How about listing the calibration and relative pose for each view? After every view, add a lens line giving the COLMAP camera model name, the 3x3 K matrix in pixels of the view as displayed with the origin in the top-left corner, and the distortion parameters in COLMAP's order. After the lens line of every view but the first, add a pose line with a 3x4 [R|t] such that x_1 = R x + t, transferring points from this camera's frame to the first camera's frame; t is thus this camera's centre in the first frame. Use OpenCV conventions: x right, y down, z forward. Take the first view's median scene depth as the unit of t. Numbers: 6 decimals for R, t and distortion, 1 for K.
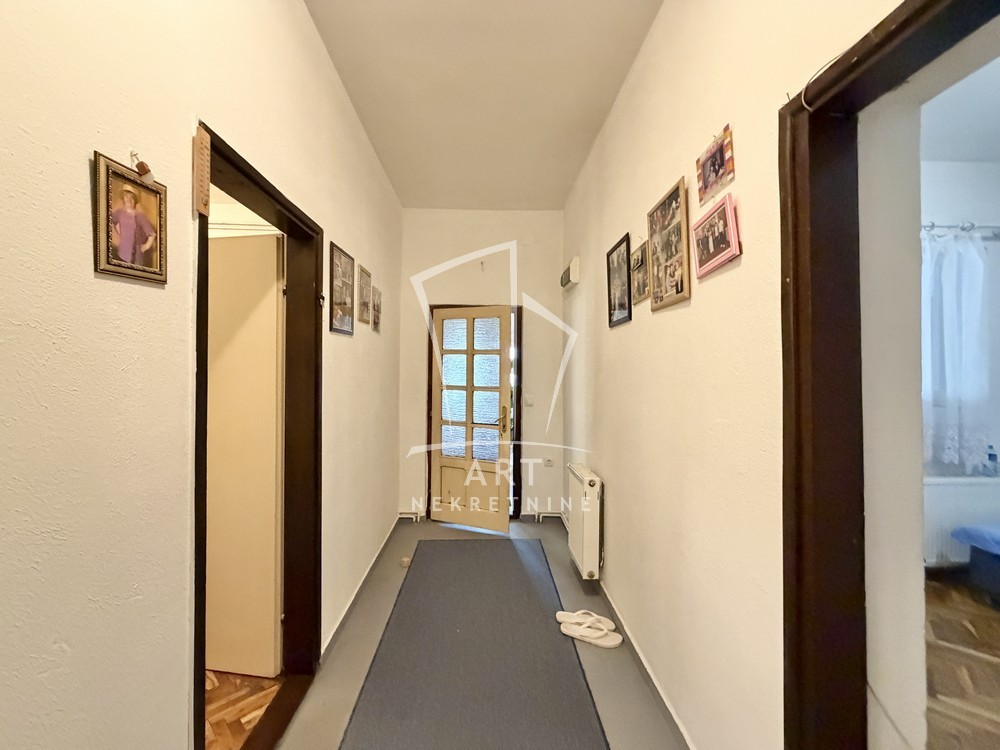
lens RADIAL K [[399.1, 0, 495.8], [0, 399.1, 376.9], [0, 0, 1]] dist [0.000557, 0.000256]
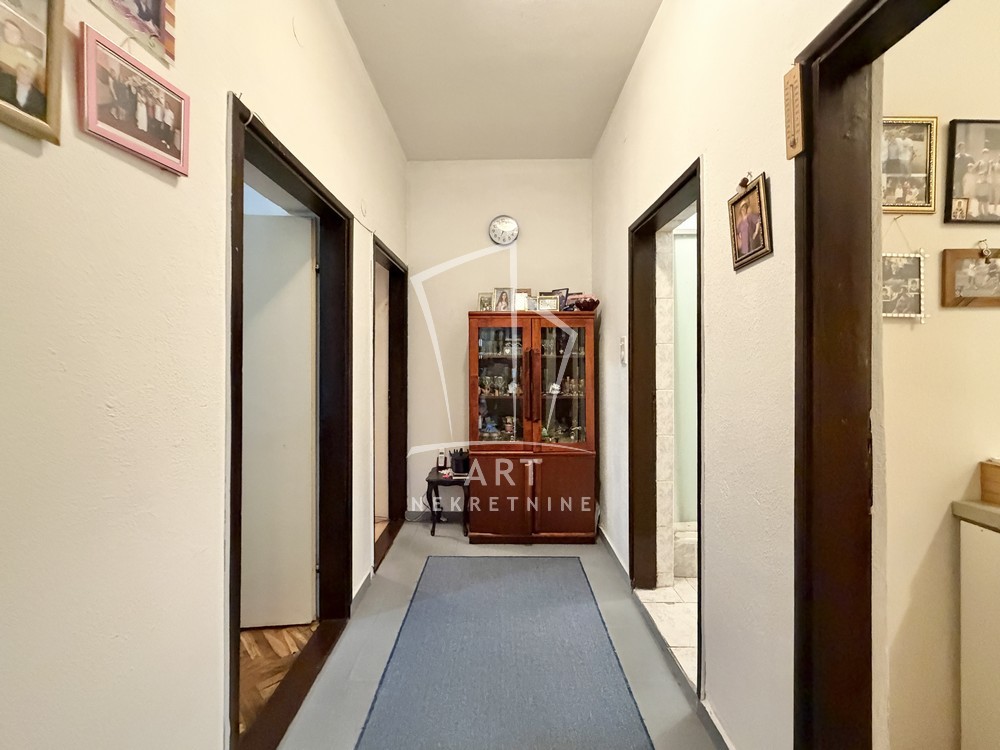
lens RADIAL K [[399.1, 0, 495.8], [0, 399.1, 376.9], [0, 0, 1]] dist [0.000557, 0.000256]
pose [[-0.999195, -0.002144, 0.040060, -0.058834], [-0.000185, 0.998806, 0.048845, 0.057305], [-0.040117, 0.048798, -0.998003, 1.711014]]
